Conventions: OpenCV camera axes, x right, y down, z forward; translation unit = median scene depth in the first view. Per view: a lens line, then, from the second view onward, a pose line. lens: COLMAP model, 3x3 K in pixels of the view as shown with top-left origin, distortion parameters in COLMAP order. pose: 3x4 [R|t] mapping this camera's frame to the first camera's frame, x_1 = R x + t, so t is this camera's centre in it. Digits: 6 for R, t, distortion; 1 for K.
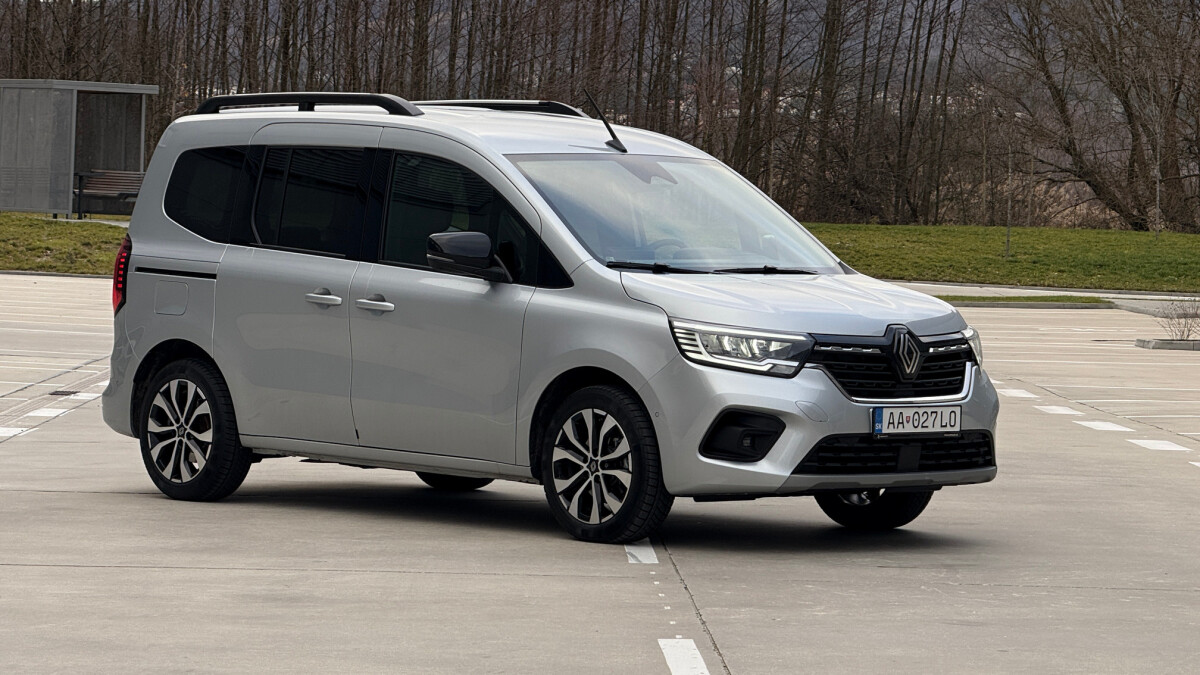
lens RADIAL K [[3968.0, 0, 599.4], [0, 3968.0, 339.1], [0, 0, 1]] dist [0.477034, 0.000000]
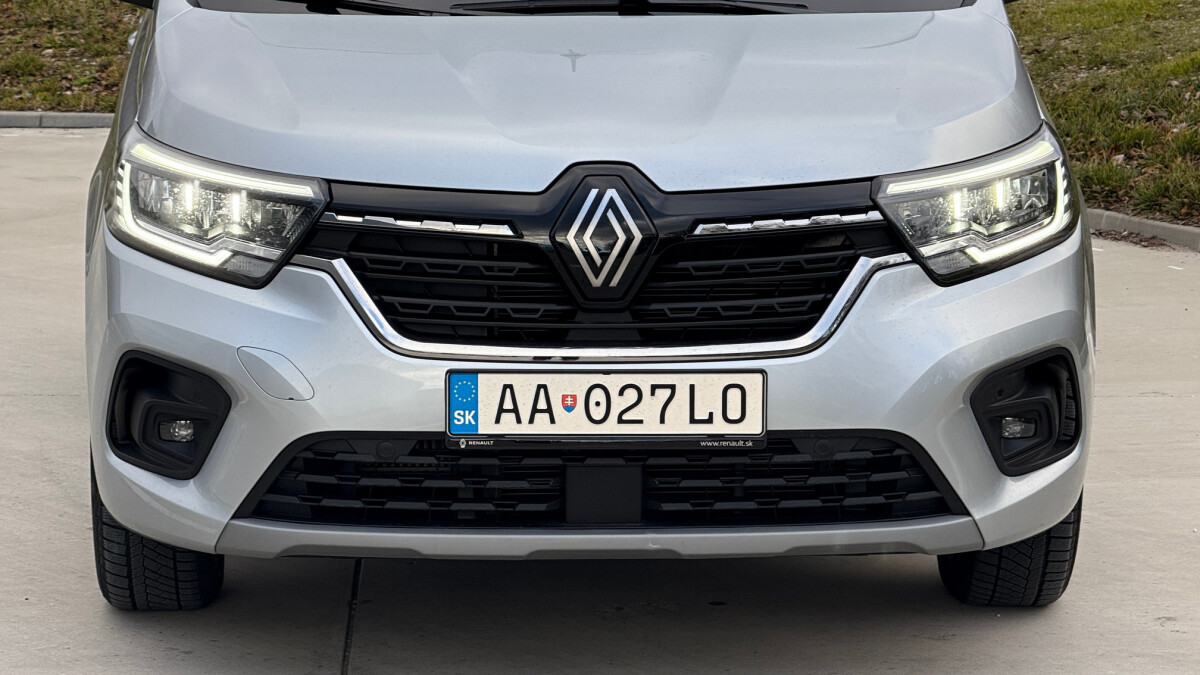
lens RADIAL K [[3968.0, 0, 600.6], [0, 3968.0, 341.1], [0, 0, 1]] dist [0.477034, 0.000000]
pose [[0.751334, 0.081803, -0.654832, 0.342387], [-0.007858, 0.993326, 0.115072, -0.032320], [0.659875, -0.081312, 0.746962, 0.698967]]
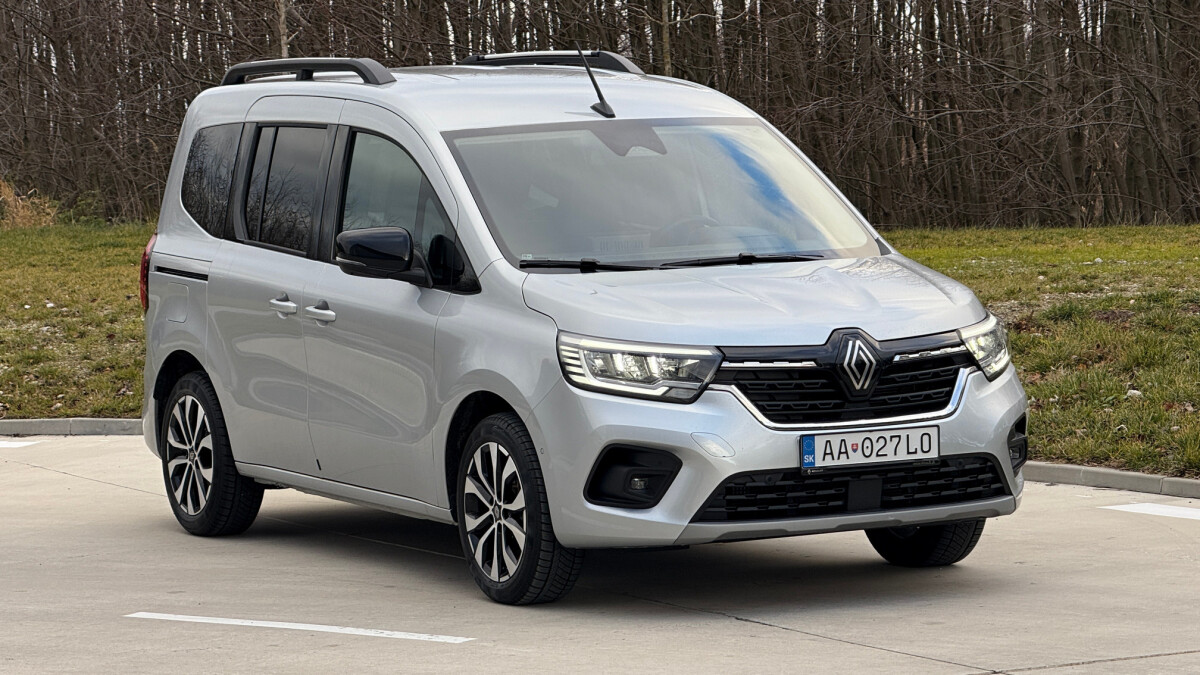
lens RADIAL K [[3968.0, 0, 594.4], [0, 3968.0, 337.9], [0, 0, 1]] dist [0.477034, 0.000000]
pose [[0.959219, -0.031094, -0.280949, 0.252673], [0.041286, 0.998684, 0.030431, -0.028480], [0.279633, -0.040789, 0.959240, 0.214683]]
